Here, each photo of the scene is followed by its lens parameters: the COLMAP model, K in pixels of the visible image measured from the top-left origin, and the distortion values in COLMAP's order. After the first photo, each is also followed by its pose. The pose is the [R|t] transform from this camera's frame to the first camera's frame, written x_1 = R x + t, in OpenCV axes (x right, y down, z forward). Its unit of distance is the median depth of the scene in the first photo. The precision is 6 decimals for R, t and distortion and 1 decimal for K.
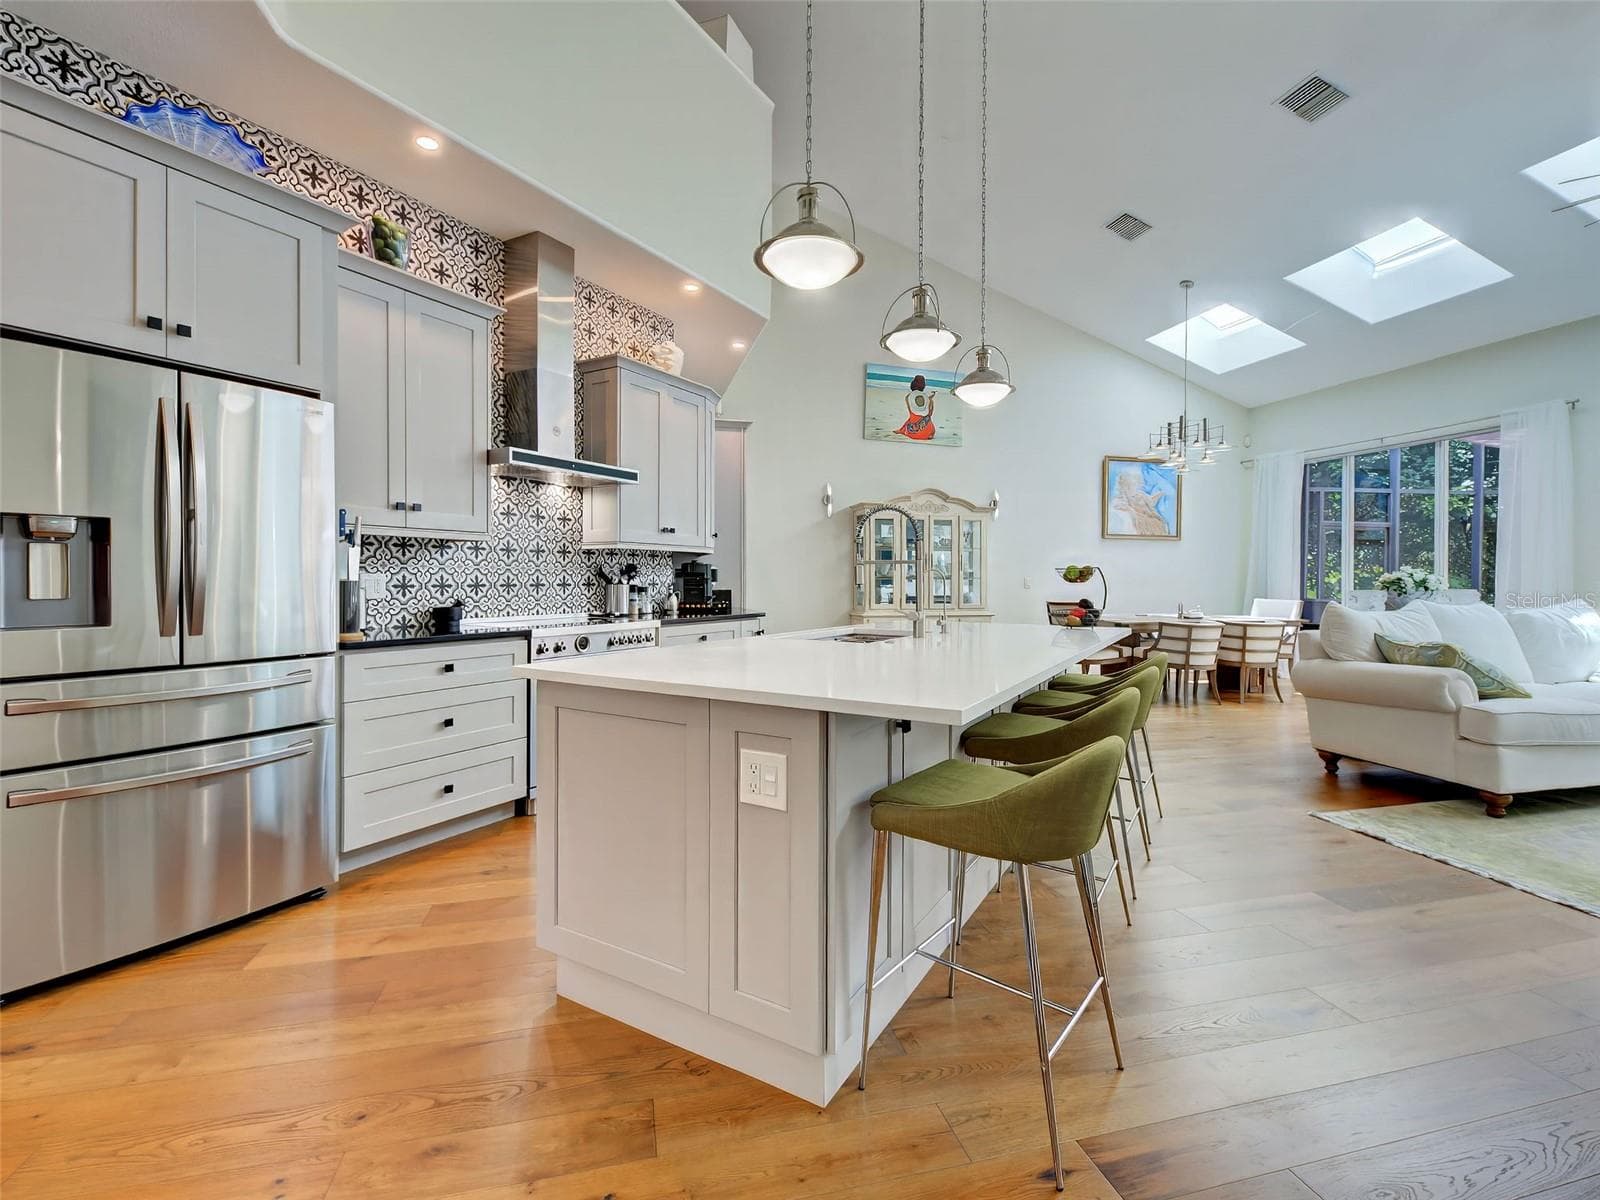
lens RADIAL K [[751.3, 0, 813.7], [0, 751.3, 591.2], [0, 0, 1]] dist [0.018632, -0.006252]
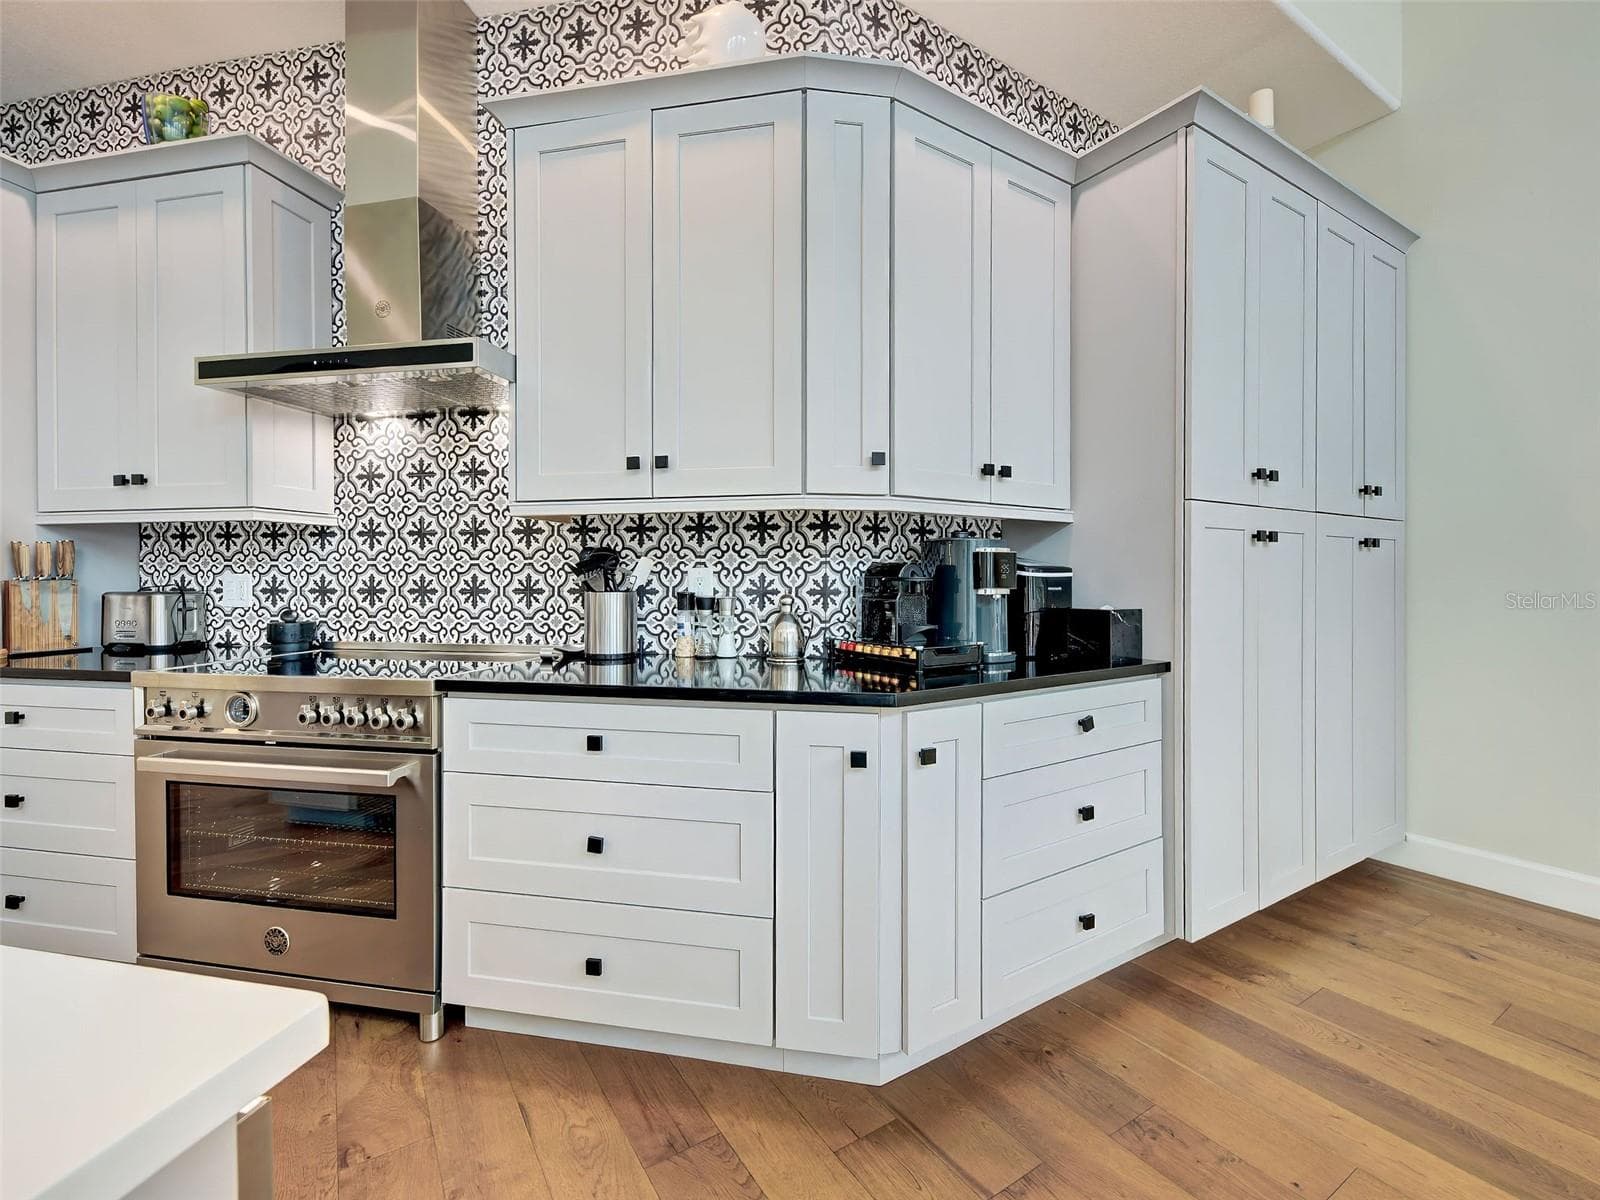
lens RADIAL K [[751.3, 0, 788.6], [0, 751.3, 588.0], [0, 0, 1]] dist [0.018632, -0.006252]
pose [[0.292364, -0.001724, -0.956306, 0.245480], [-0.015496, 0.999859, -0.006540, -0.010231], [0.956182, 0.016731, 0.292296, 1.022310]]
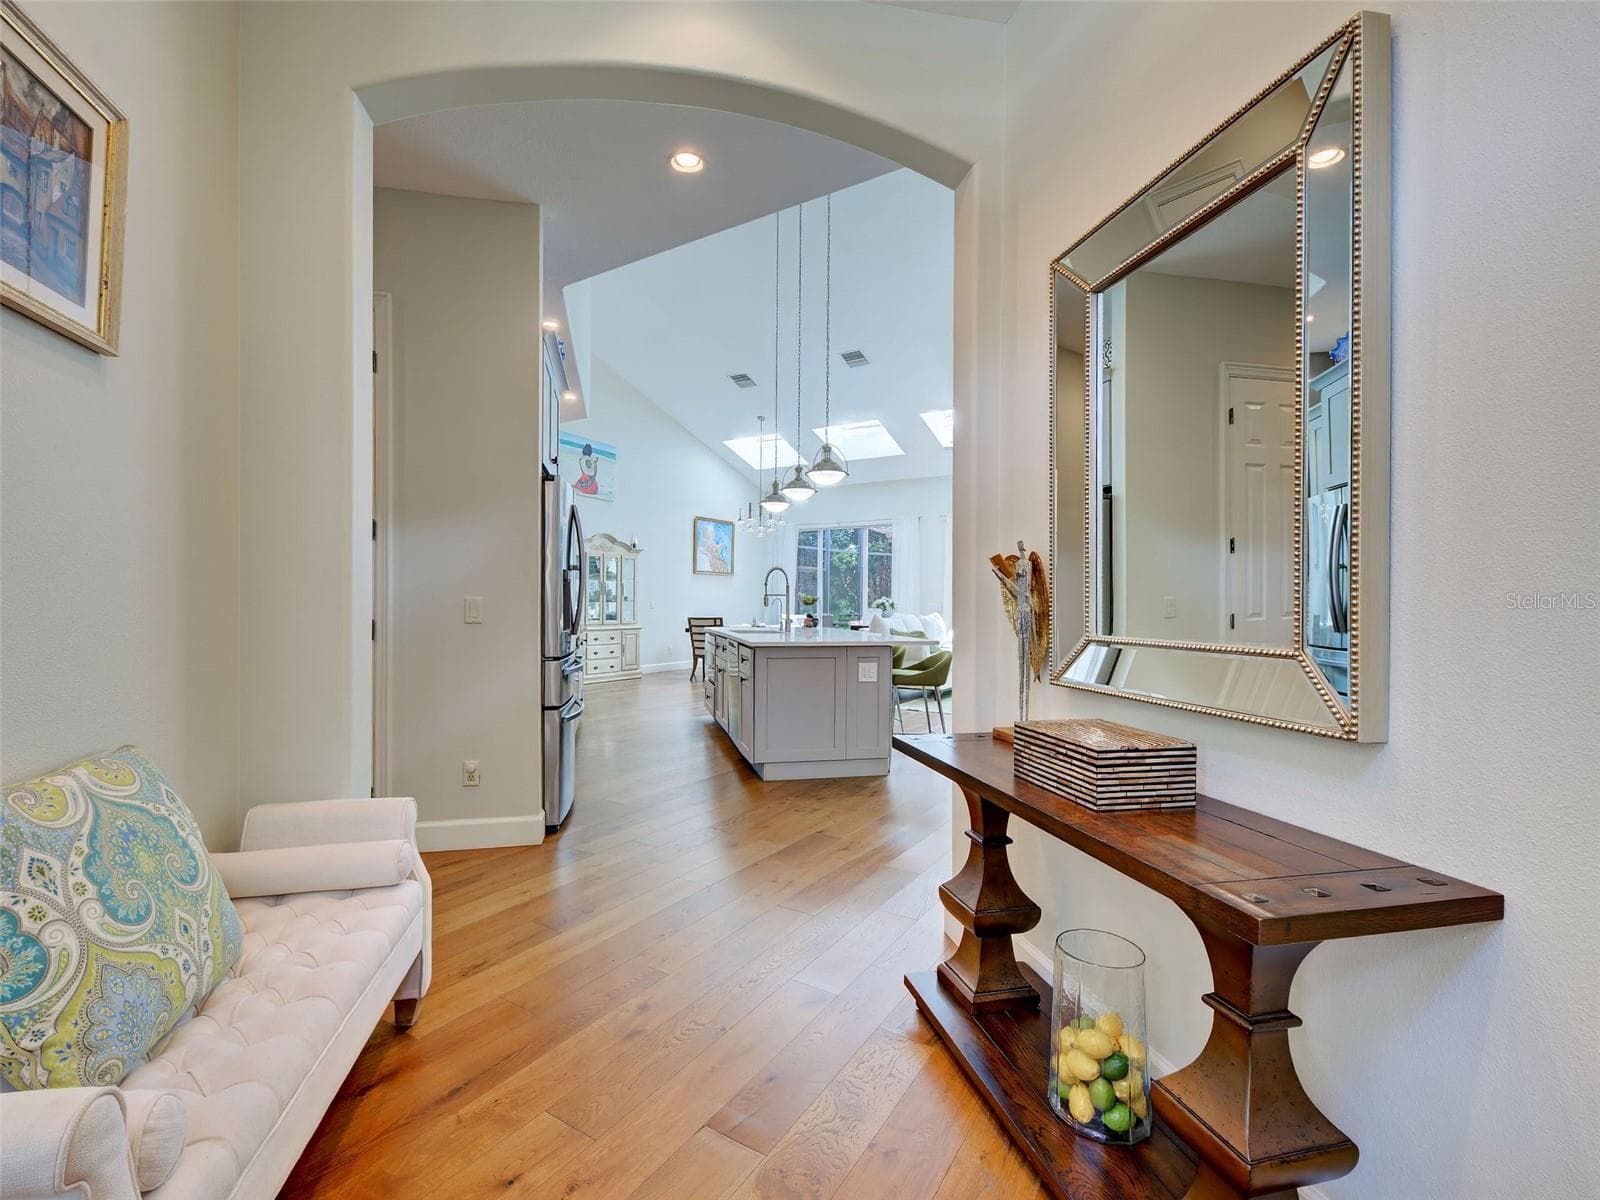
lens RADIAL K [[751.3, 0, 811.3], [0, 751.3, 595.4], [0, 0, 1]] dist [0.018632, -0.006252]
pose [[0.726906, 0.009887, 0.686665, -0.848568], [0.006471, 0.999753, -0.021246, 0.006047], [-0.686706, 0.019887, 0.726663, -0.364861]]
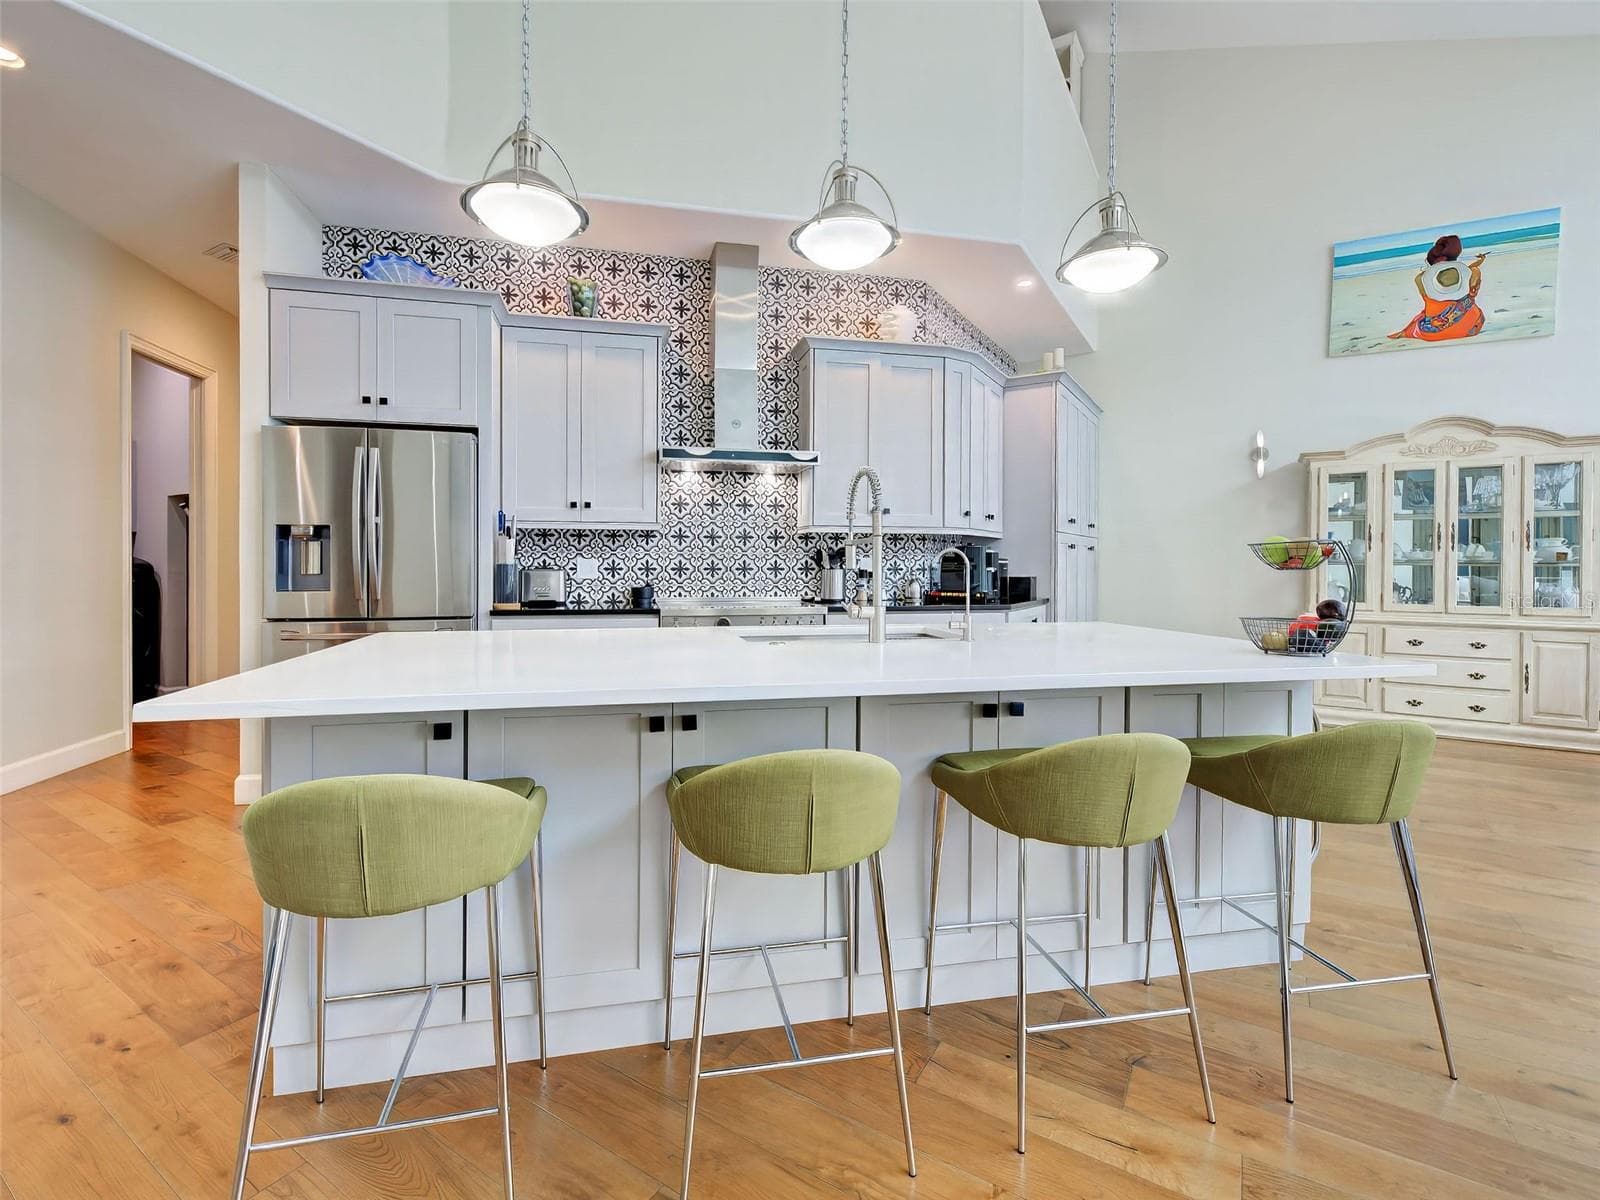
lens RADIAL K [[751.3, 0, 765.1], [0, 751.3, 570.1], [0, 0, 1]] dist [0.018632, -0.006252]
pose [[0.658638, 0.006573, -0.752431, 0.440921], [-0.014168, 0.999893, -0.003666, -0.003016], [0.752327, 0.013075, 0.658661, 0.305982]]
